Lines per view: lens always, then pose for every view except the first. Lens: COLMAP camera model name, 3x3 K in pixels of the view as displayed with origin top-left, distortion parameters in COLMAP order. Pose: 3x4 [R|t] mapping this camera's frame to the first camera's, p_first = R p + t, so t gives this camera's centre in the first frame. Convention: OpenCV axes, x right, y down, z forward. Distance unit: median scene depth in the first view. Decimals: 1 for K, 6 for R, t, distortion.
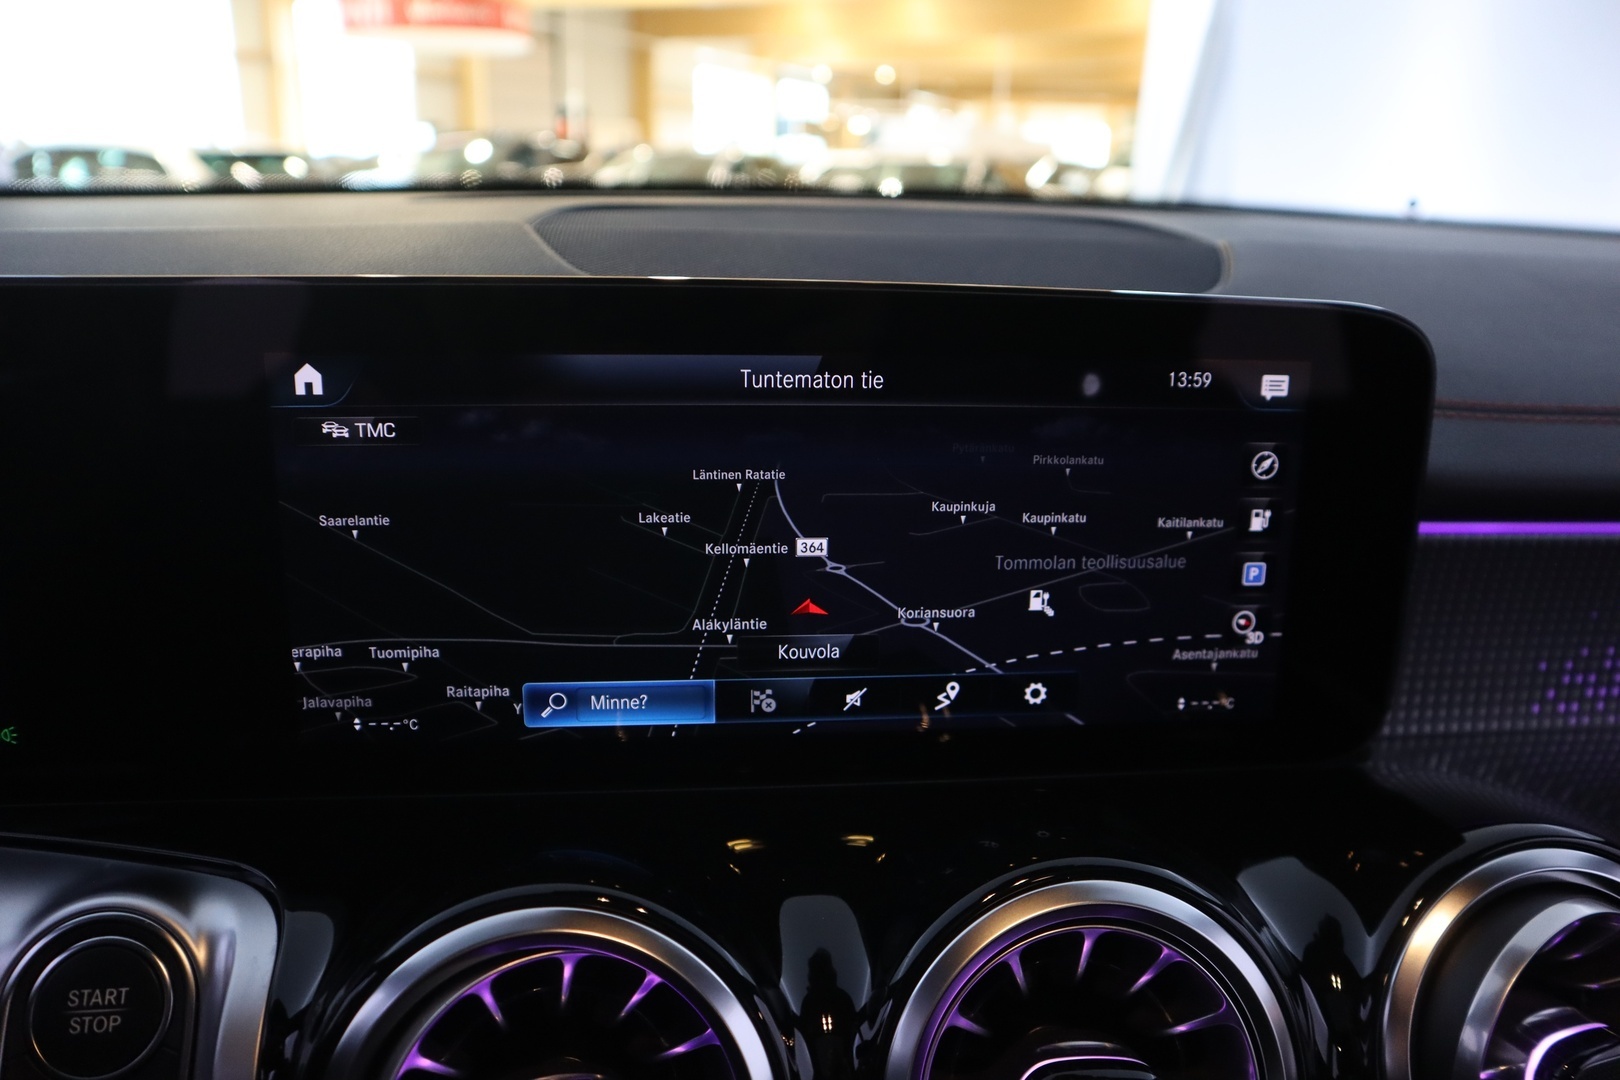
lens RADIAL K [[1141.1, 0, 808.7], [0, 1141.1, 540.0], [0, 0, 1]] dist [-0.060284, 0.037301]
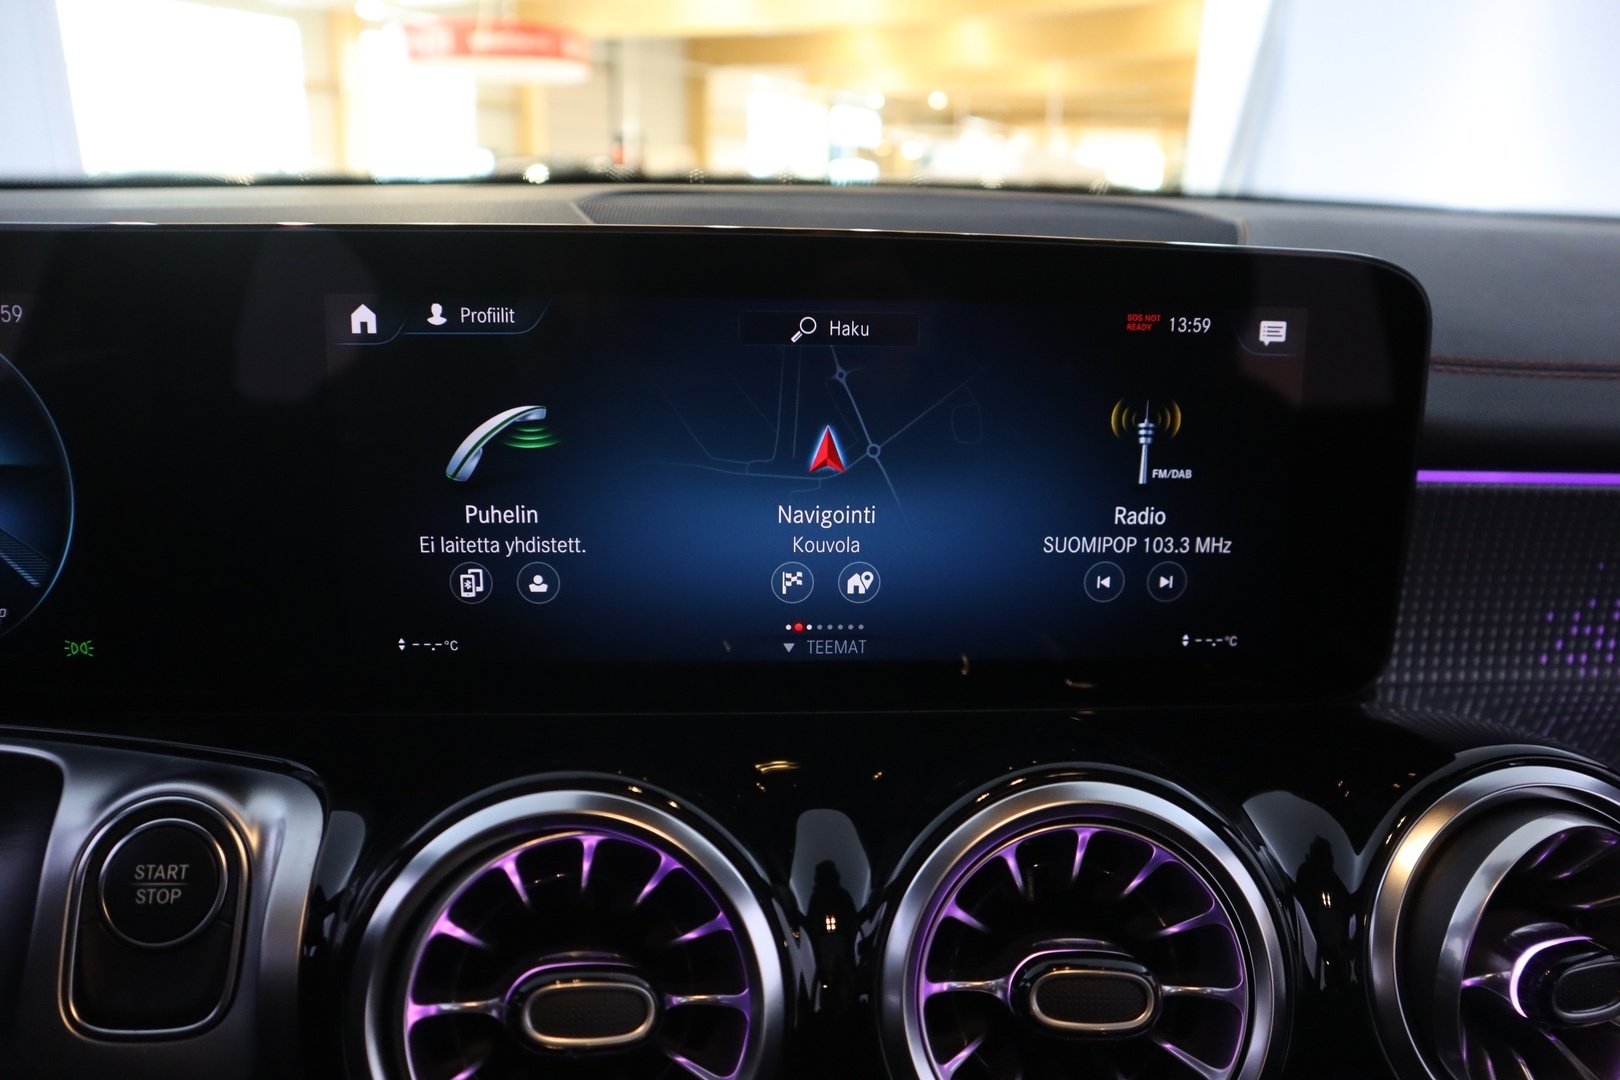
lens RADIAL K [[1141.1, 0, 807.9], [0, 1141.1, 532.9], [0, 0, 1]] dist [-0.060284, 0.037301]
pose [[0.998965, 0.007459, -0.044869, 0.034127], [-0.008649, 0.999615, -0.026374, 0.087529], [0.044655, 0.026735, 0.998645, -0.061257]]
